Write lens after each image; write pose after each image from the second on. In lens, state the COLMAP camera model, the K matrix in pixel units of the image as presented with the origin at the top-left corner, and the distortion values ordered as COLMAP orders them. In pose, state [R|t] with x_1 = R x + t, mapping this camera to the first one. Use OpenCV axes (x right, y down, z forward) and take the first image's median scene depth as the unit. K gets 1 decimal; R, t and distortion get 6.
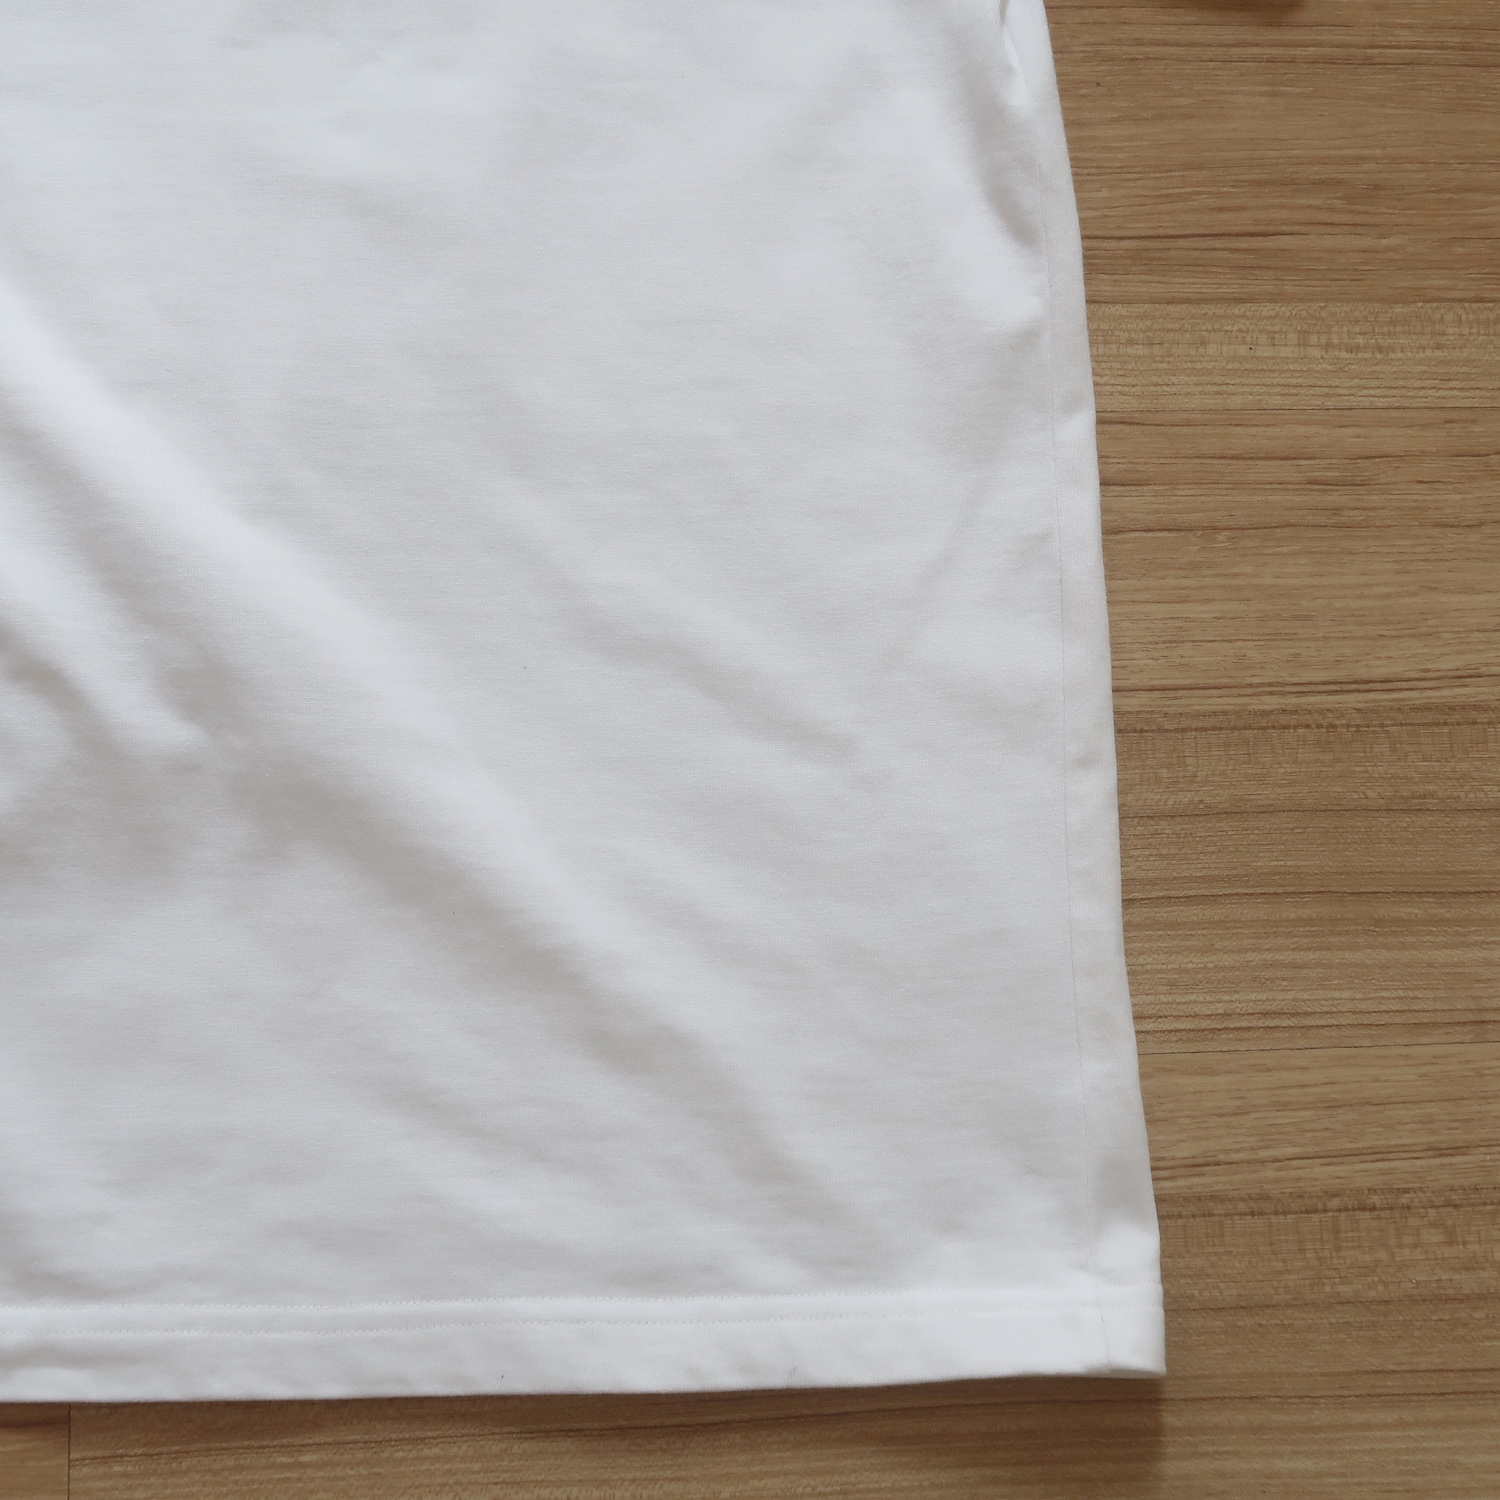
lens RADIAL K [[2180.7, 0, 740.4], [0, 2180.7, 756.9], [0, 0, 1]] dist [0.009674, -0.003275]
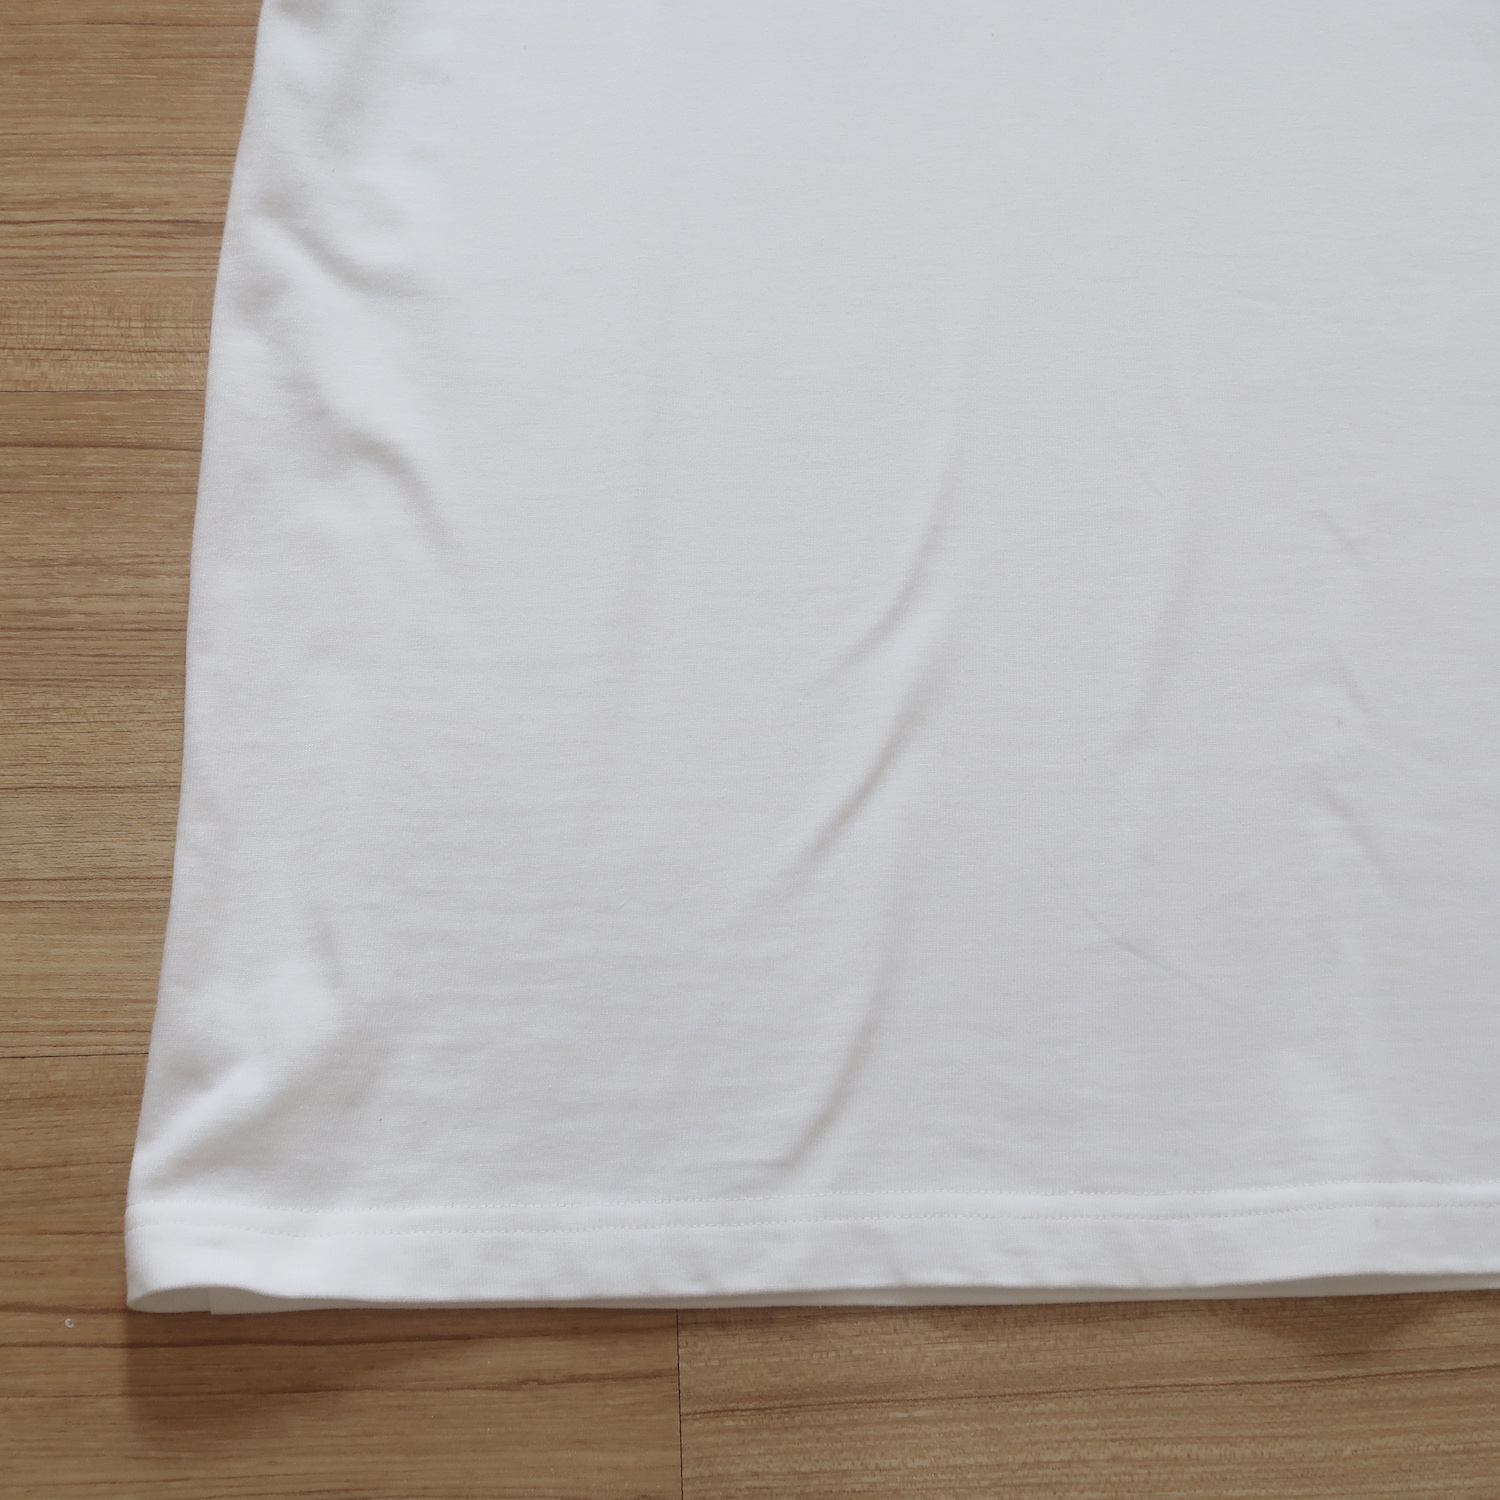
lens RADIAL K [[2180.7, 0, 740.4], [0, 2180.7, 756.9], [0, 0, 1]] dist [0.009674, -0.003275]
pose [[0.999952, -0.004867, 0.008481, -0.270865], [0.005775, 0.993847, -0.110607, 0.131839], [-0.007891, 0.110651, 0.993828, 0.007748]]
